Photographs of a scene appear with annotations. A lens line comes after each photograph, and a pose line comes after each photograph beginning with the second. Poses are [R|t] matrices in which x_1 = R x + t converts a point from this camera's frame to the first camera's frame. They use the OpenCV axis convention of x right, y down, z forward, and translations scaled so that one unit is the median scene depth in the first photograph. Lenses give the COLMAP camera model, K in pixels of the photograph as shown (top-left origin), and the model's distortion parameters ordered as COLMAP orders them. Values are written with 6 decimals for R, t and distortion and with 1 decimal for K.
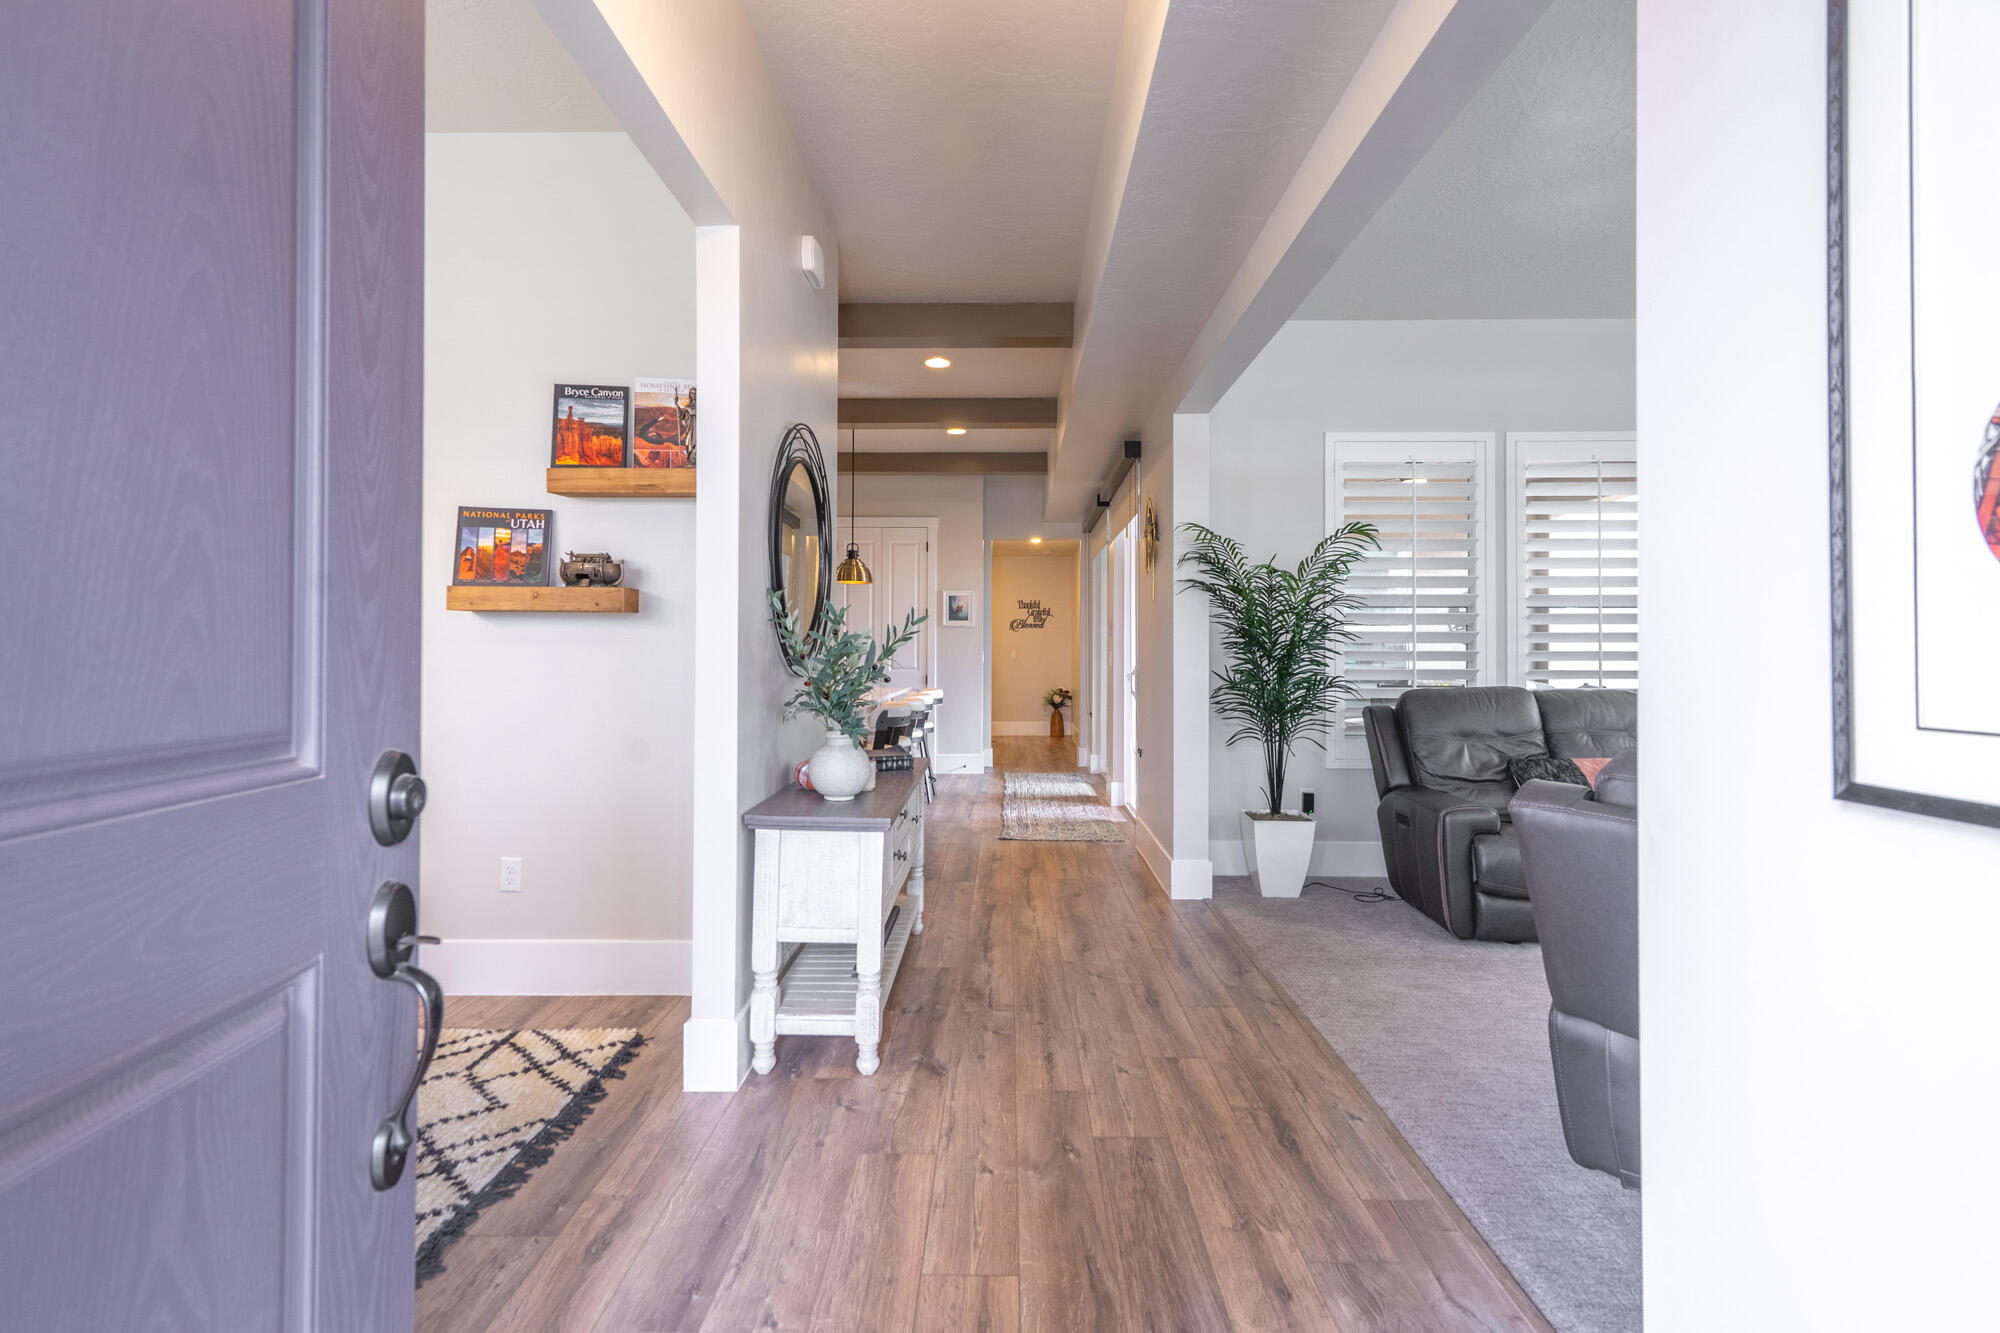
lens RADIAL K [[896.1, 0, 994.2], [0, 896.1, 660.0], [0, 0, 1]] dist [0.002147, 0.000533]
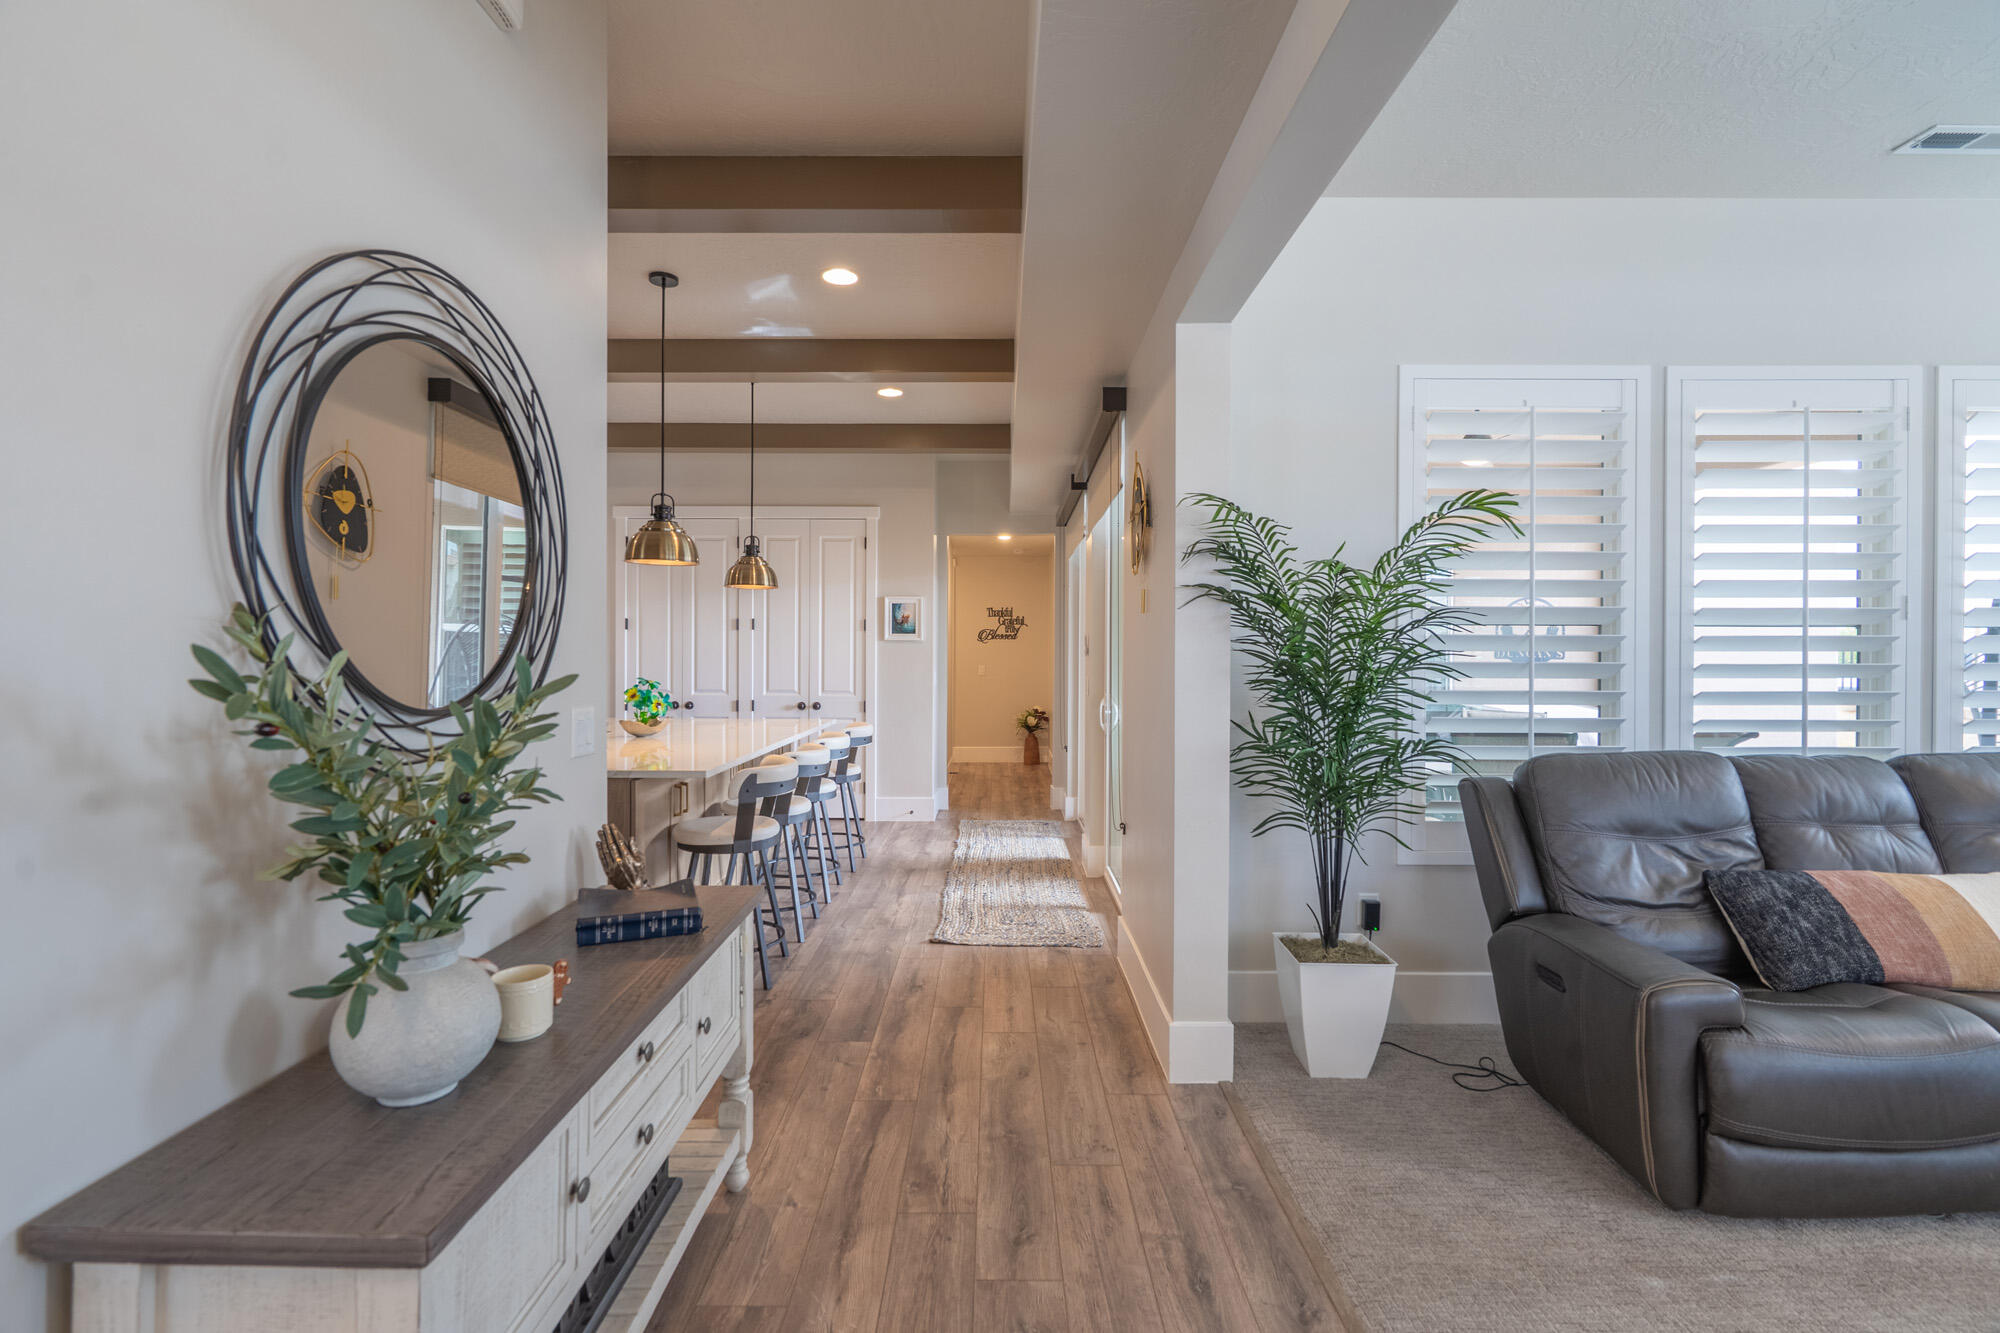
lens RADIAL K [[884.1, 0, 992.3], [0, 884.1, 671.9], [0, 0, 1]] dist [0.001407, 0.000152]
pose [[0.999969, 0.001545, 0.007699, 0.063798], [-0.001622, 0.999948, 0.010055, -0.032611], [-0.007683, -0.010067, 0.999920, 0.362038]]
